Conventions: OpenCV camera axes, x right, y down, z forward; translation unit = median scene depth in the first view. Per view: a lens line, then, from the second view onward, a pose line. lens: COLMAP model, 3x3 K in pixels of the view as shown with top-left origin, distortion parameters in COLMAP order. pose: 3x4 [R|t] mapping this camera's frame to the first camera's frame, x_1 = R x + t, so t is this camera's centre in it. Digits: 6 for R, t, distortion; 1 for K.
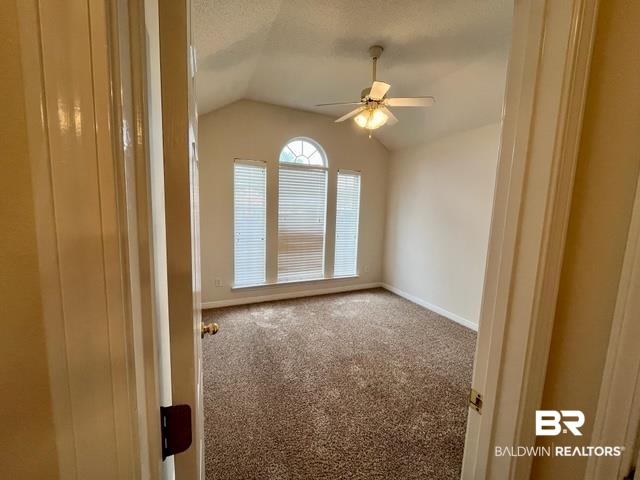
lens RADIAL K [[257.0, 0, 318.9], [0, 257.0, 236.2], [0, 0, 1]] dist [-0.001371, -0.000144]
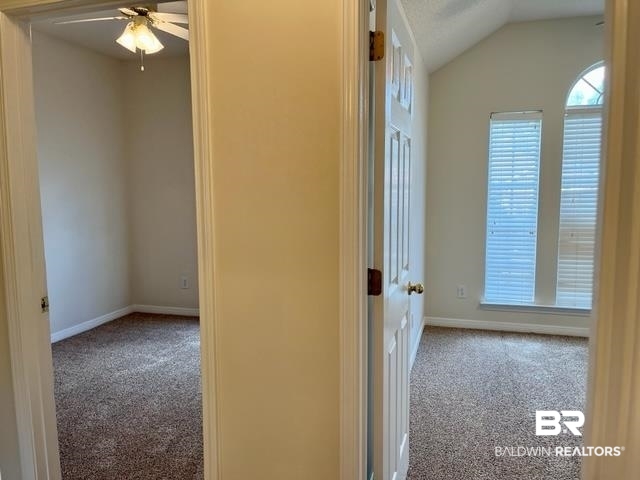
lens RADIAL K [[487.1, 0, 322.2], [0, 487.1, 240.3], [0, 0, 1]] dist [0.062333, -0.074575]
pose [[0.750686, 0.035310, -0.659715, 0.205523], [-0.045818, 0.998949, 0.001331, 0.054746], [0.659069, 0.029228, 0.751514, -0.268859]]
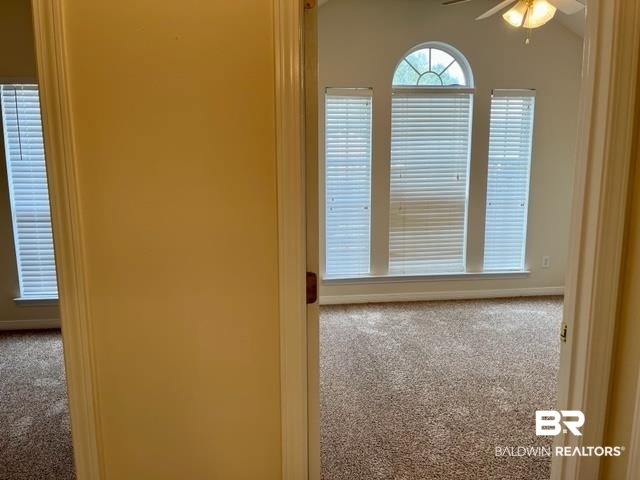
lens RADIAL K [[487.1, 0, 323.7], [0, 487.1, 239.1], [0, 0, 1]] dist [0.062333, -0.074575]
pose [[0.952956, 0.012109, -0.302867, 0.059838], [0.001670, 0.998977, 0.045193, 0.036925], [0.303104, -0.043572, 0.951961, -0.240889]]
